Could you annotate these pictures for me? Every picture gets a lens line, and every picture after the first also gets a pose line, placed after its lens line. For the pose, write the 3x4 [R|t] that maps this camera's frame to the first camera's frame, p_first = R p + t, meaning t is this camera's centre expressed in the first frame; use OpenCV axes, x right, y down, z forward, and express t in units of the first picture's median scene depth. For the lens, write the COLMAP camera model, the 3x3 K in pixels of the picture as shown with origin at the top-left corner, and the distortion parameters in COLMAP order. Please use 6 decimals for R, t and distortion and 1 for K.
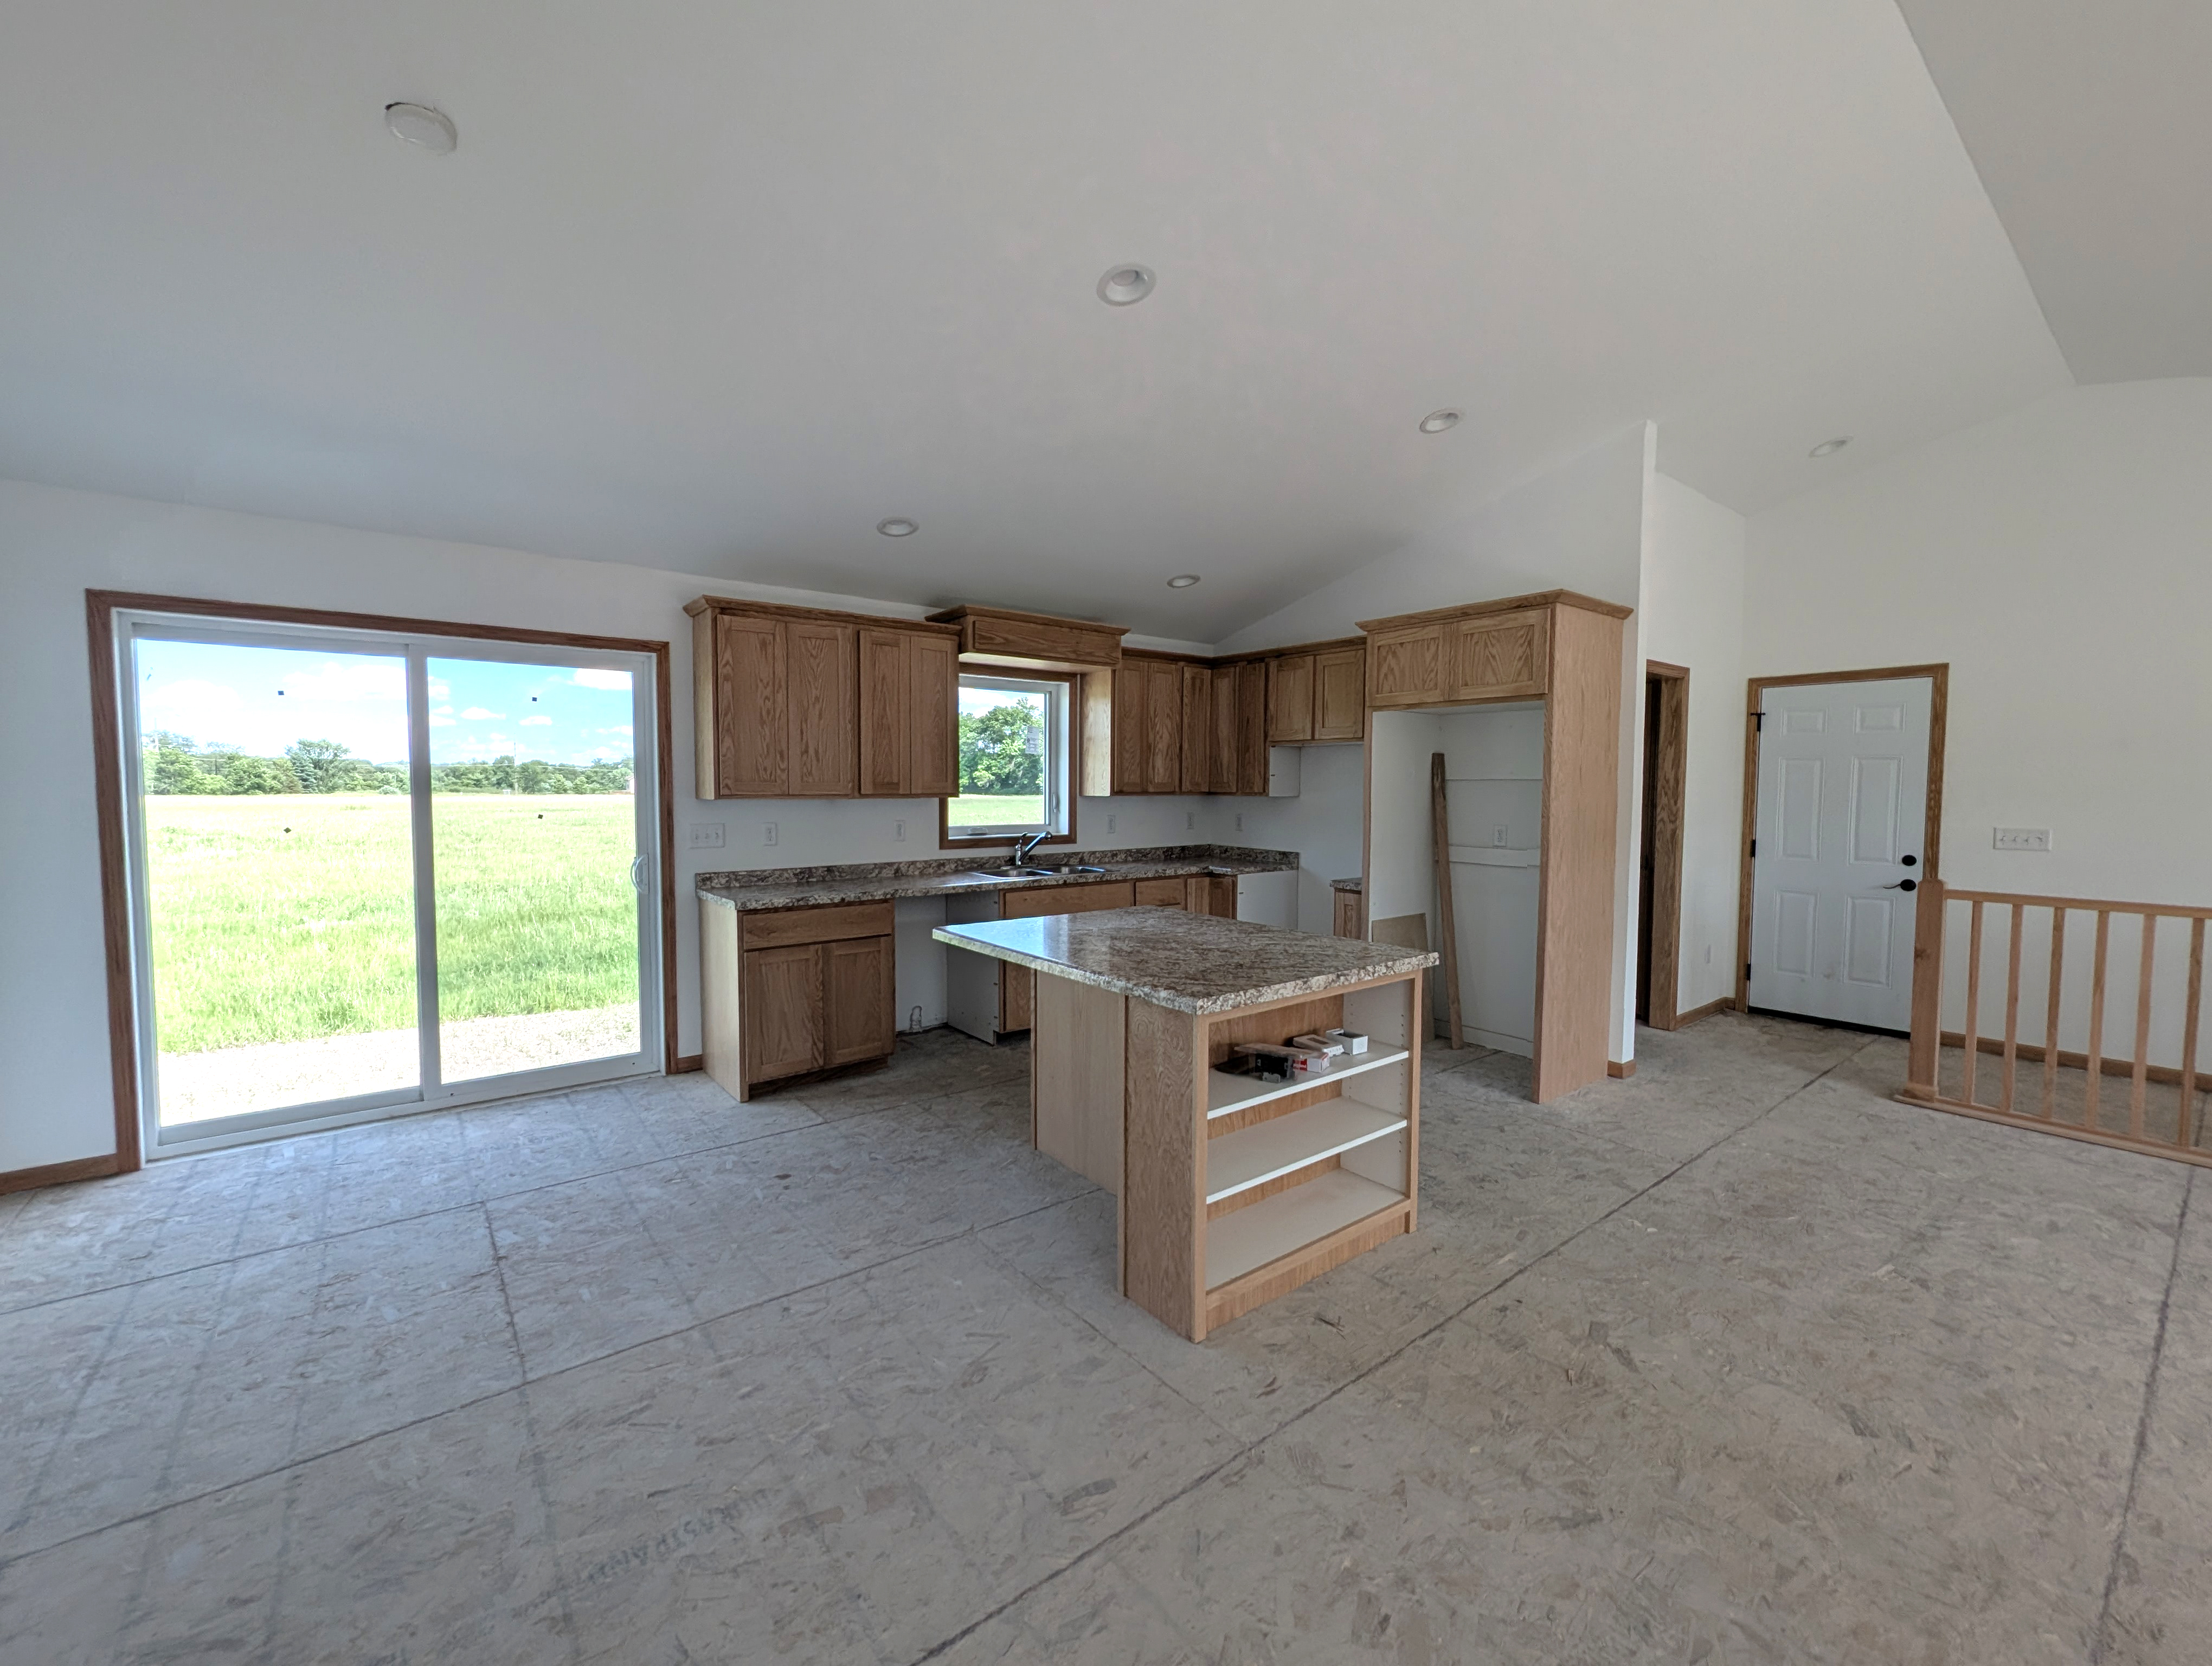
lens RADIAL K [[912.5, 0, 1105.2], [0, 912.5, 830.4], [0, 0, 1]] dist [-0.000317, -0.000805]
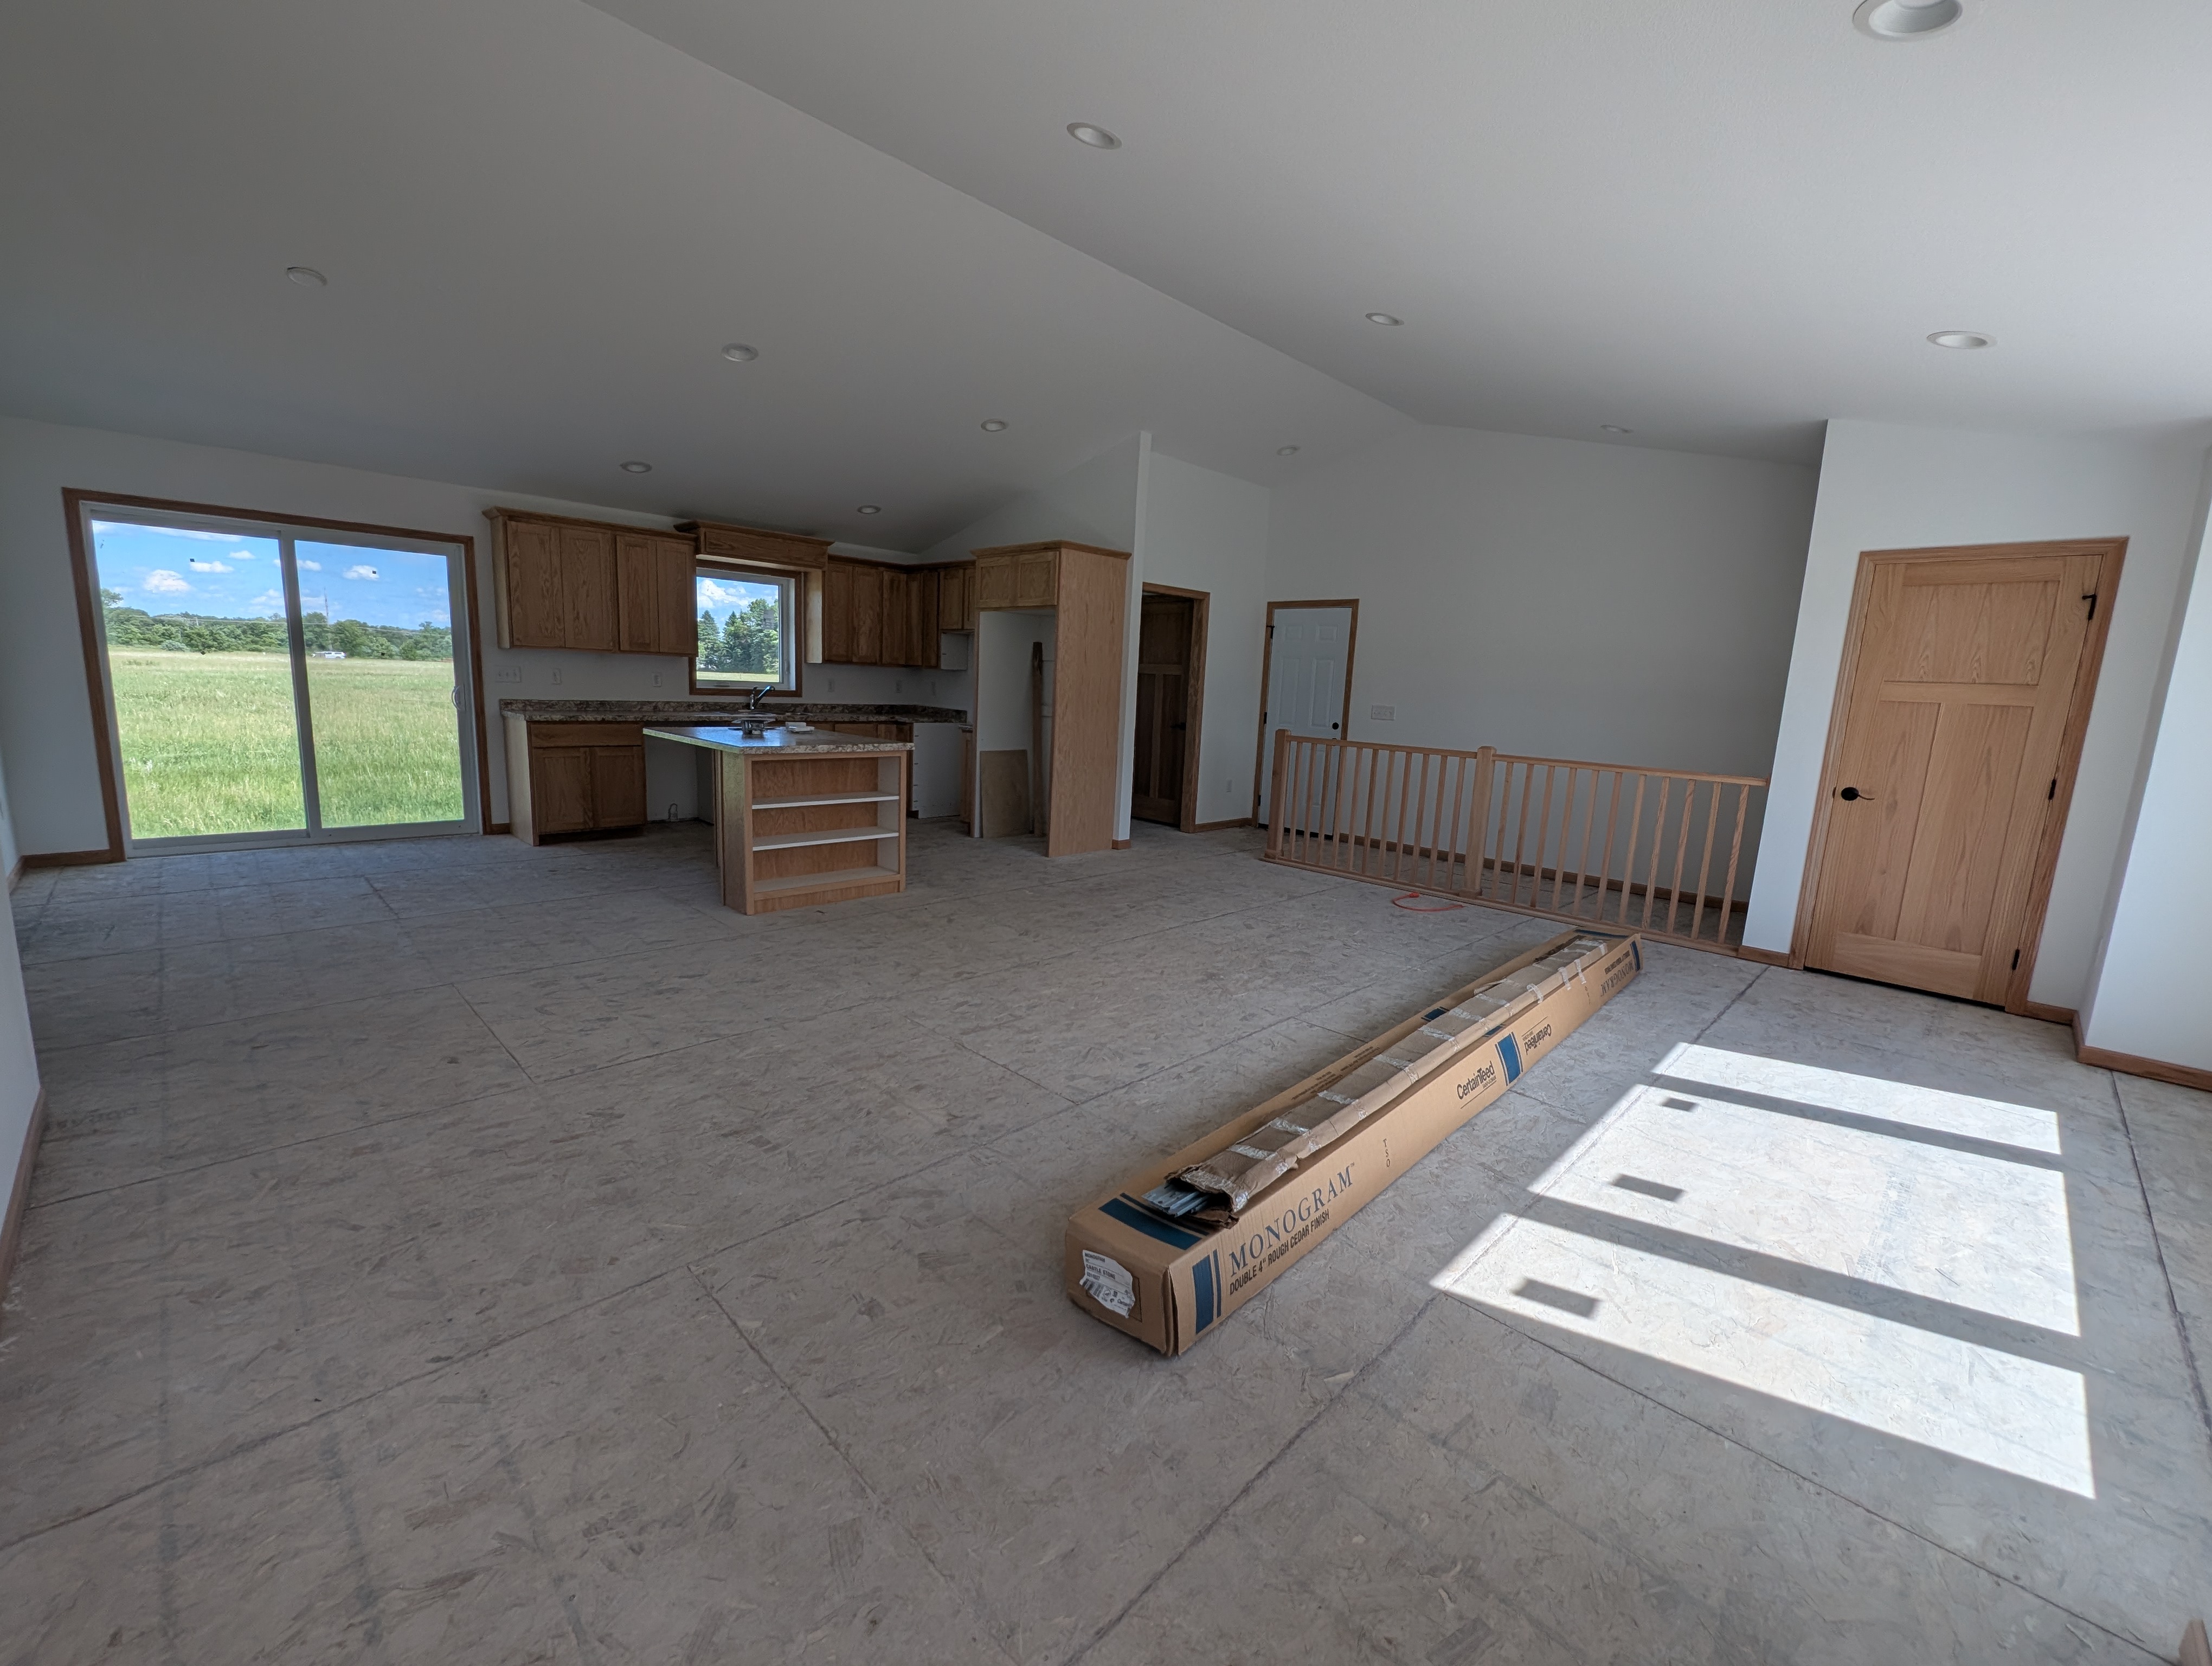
lens RADIAL K [[912.5, 0, 1105.2], [0, 912.5, 830.4], [0, 0, 1]] dist [-0.000317, -0.000805]
pose [[0.991553, 0.021538, 0.127901, 0.324226], [-0.036198, 0.992887, 0.113427, 0.052935], [-0.124548, -0.117099, 0.985279, -0.574929]]
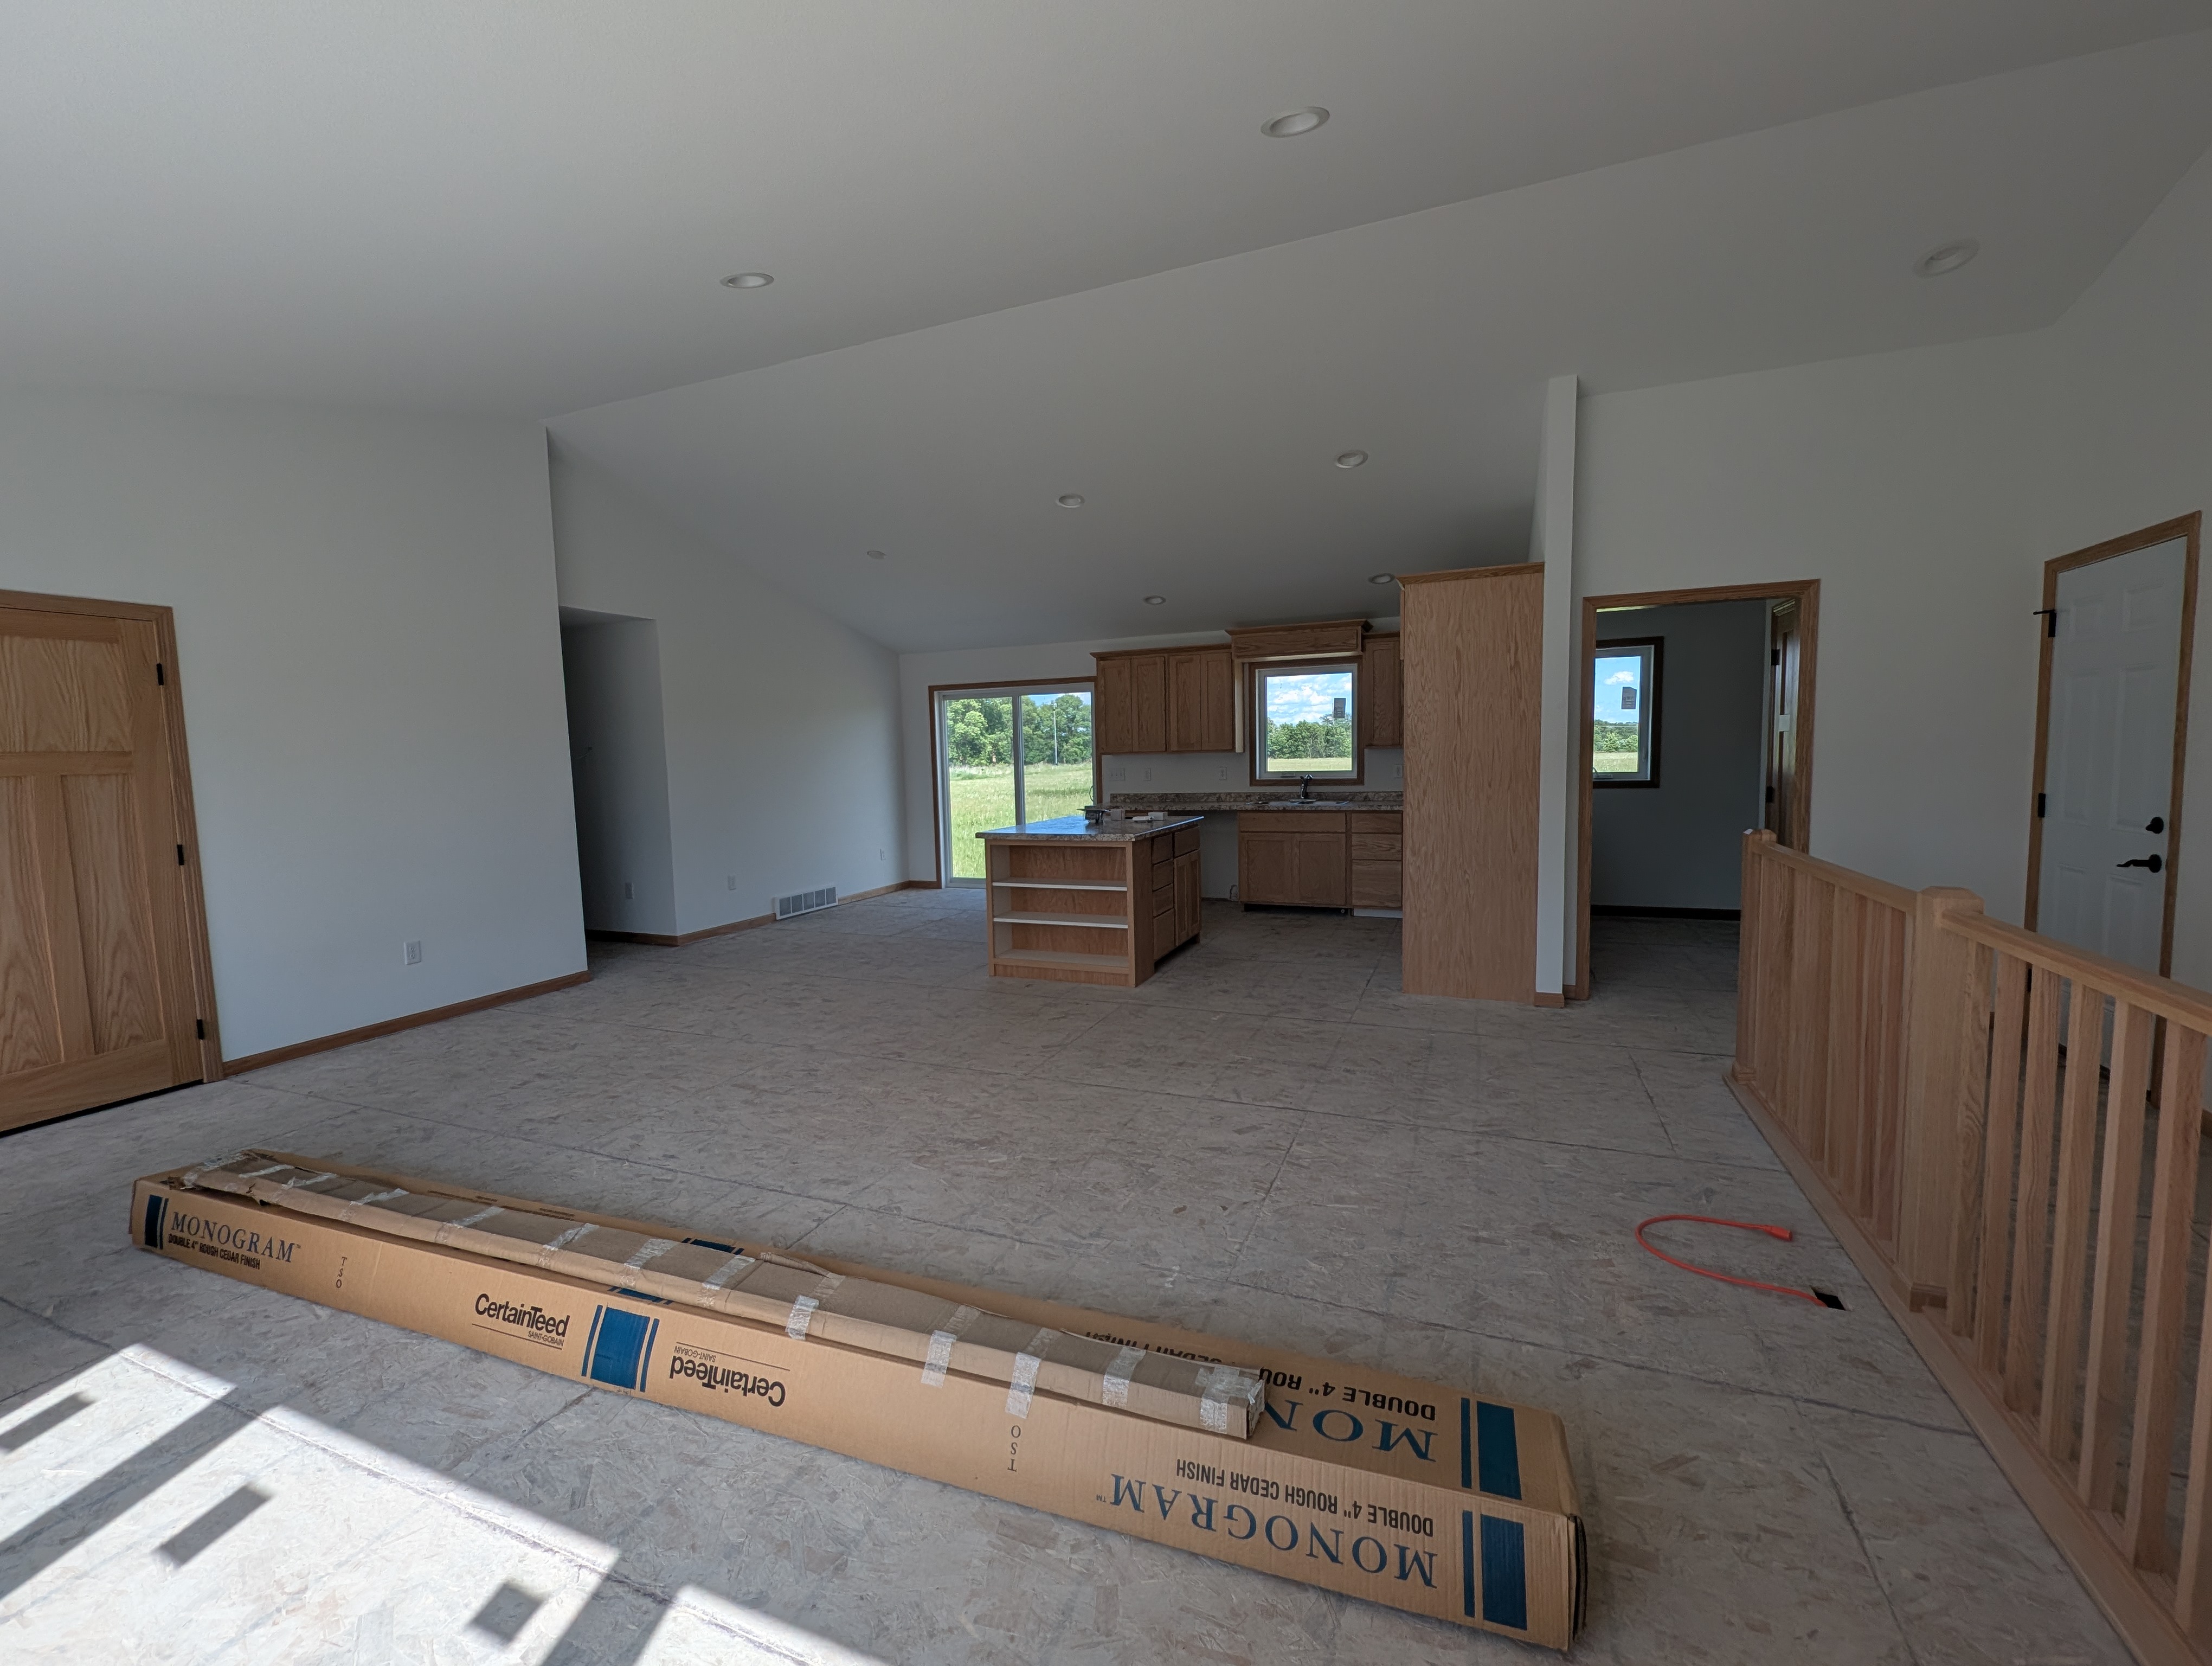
lens RADIAL K [[912.5, 0, 1105.2], [0, 912.5, 830.4], [0, 0, 1]] dist [-0.000317, -0.000805]
pose [[0.489586, 0.057961, -0.870026, 1.197858], [-0.018454, 0.998254, 0.056120, 0.015717], [0.871760, -0.011420, 0.489801, 0.037948]]
